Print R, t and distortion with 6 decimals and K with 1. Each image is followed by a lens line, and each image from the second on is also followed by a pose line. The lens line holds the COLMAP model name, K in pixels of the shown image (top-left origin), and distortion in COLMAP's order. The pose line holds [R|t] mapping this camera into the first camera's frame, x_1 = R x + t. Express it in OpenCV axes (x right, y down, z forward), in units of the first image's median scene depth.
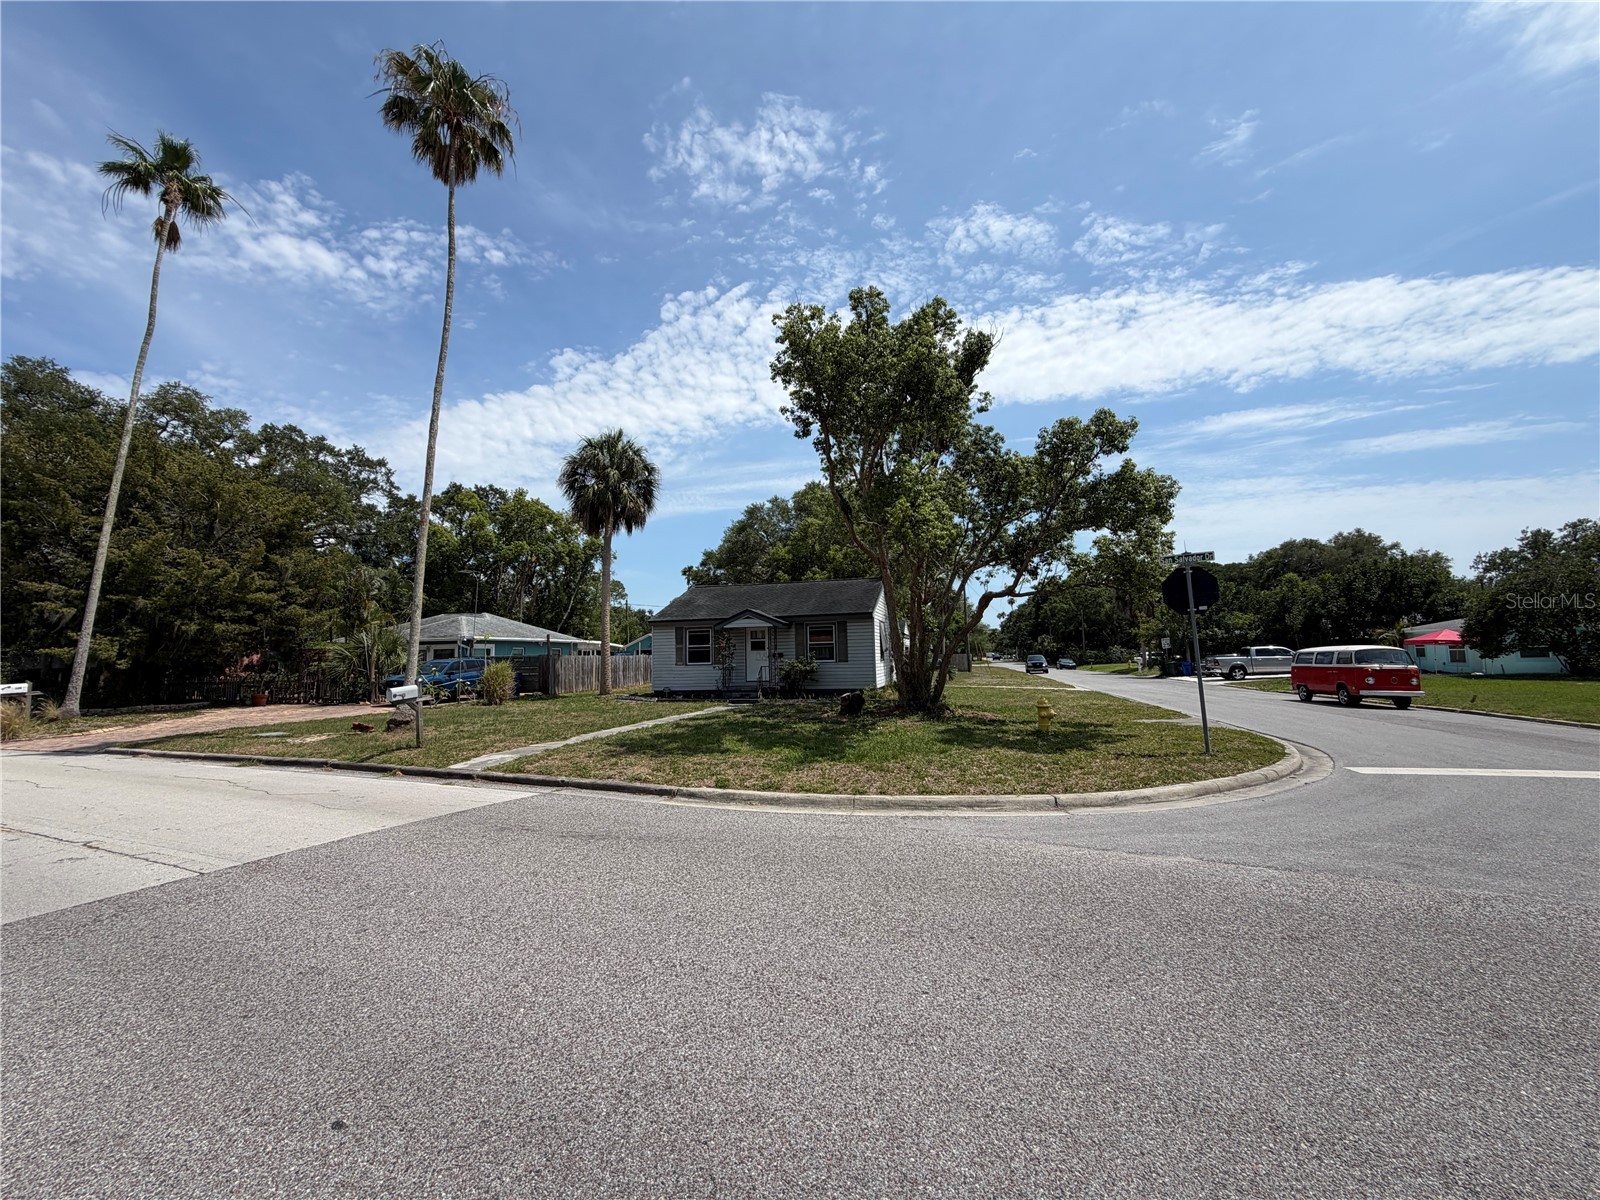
lens RADIAL K [[633.4, 0, 797.0], [0, 633.4, 599.5], [0, 0, 1]] dist [0.001072, 0.000270]
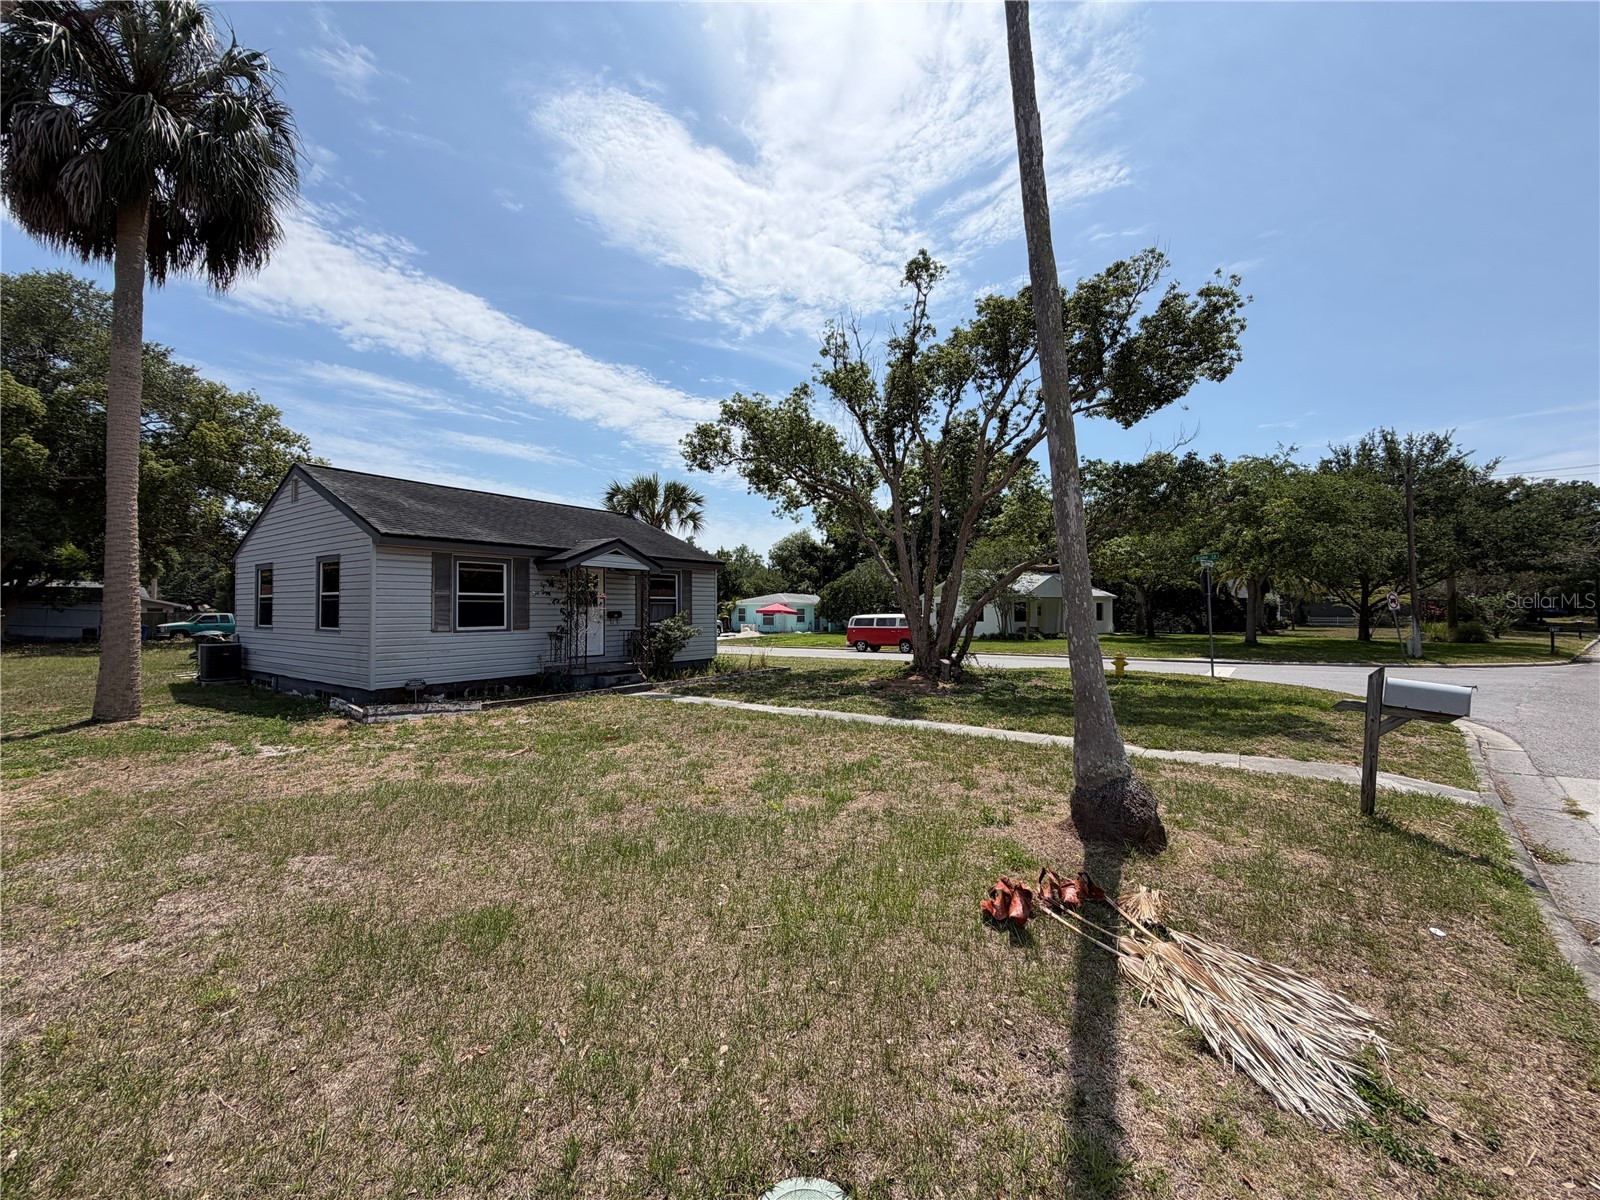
lens RADIAL K [[633.4, 0, 790.5], [0, 633.4, 599.1], [0, 0, 1]] dist [0.001072, 0.000270]
pose [[0.349095, 0.037195, 0.936349, -0.377635], [-0.092240, 0.995723, -0.005164, 0.039083], [-0.932537, -0.084567, 0.351033, 0.402247]]
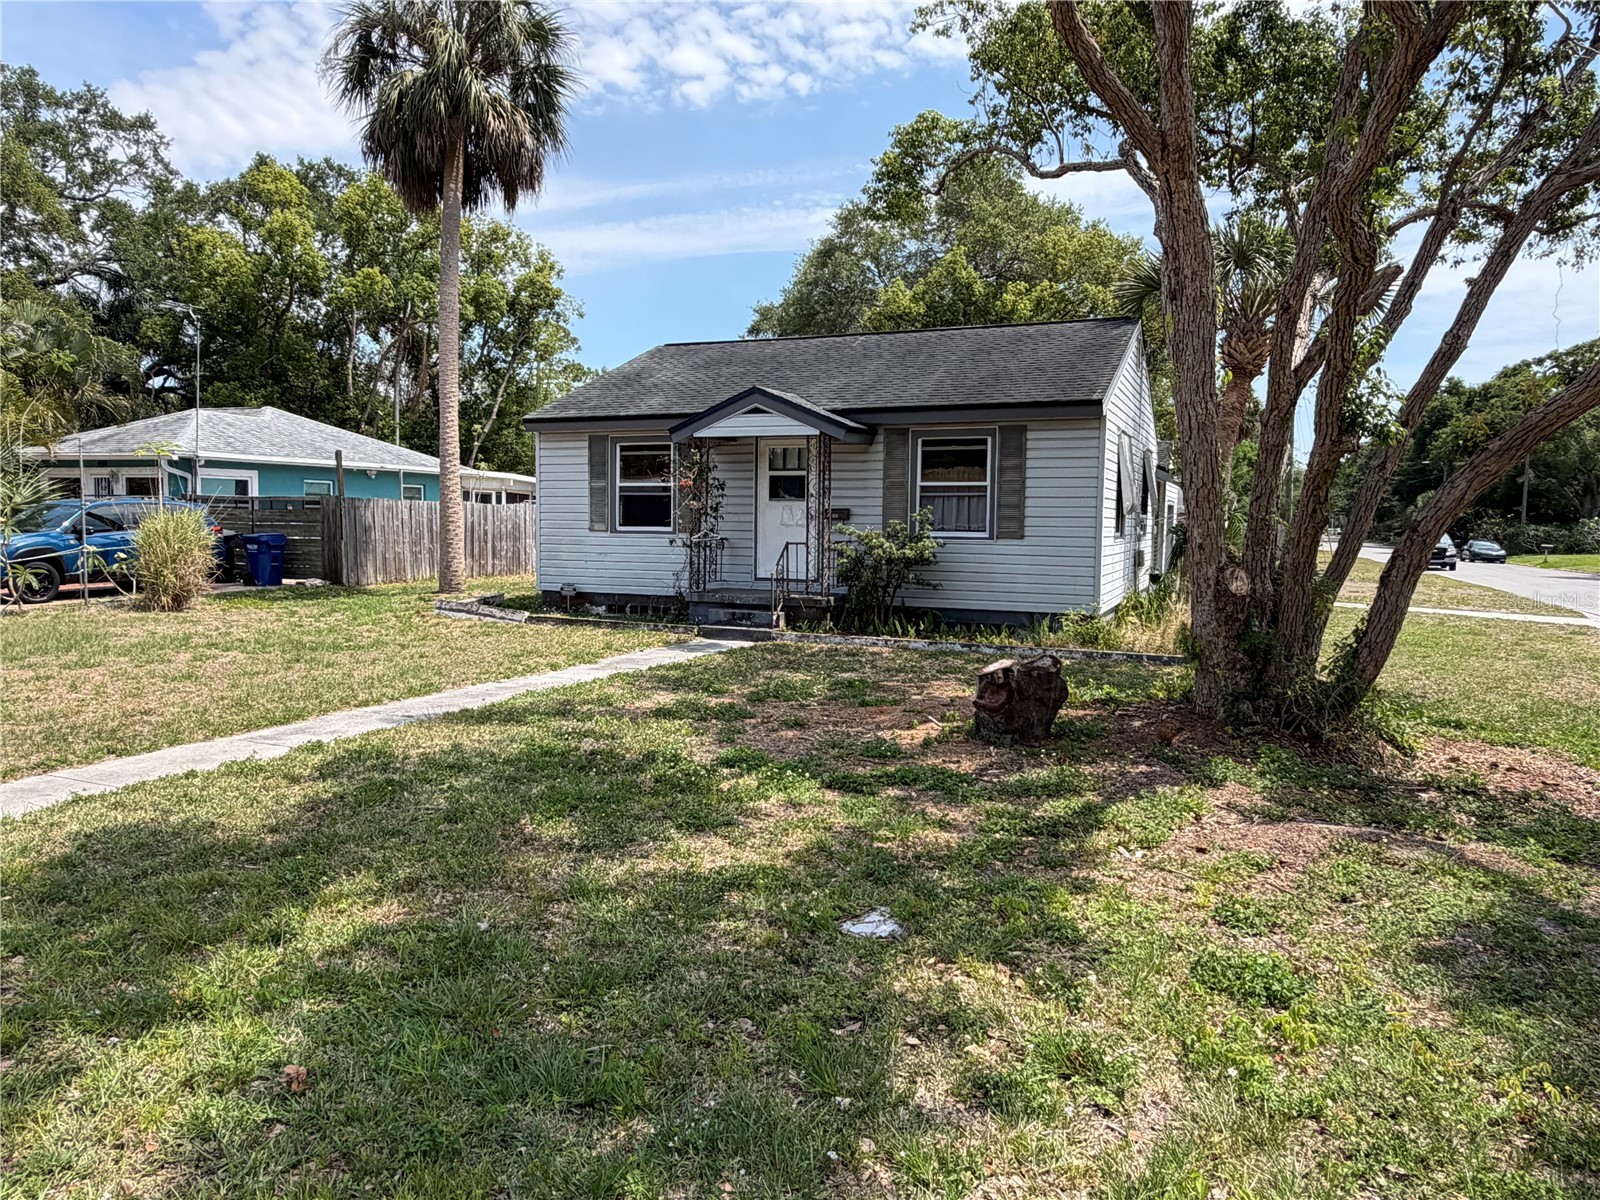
lens RADIAL K [[1060.9, 0, 787.6], [0, 1060.9, 602.7], [0, 0, 1]] dist [-0.004906, 0.003543]
pose [[0.988399, 0.045167, -0.145008, 0.023174], [-0.019620, 0.984729, 0.172987, 0.020503], [0.150607, -0.168136, 0.974191, 0.243769]]
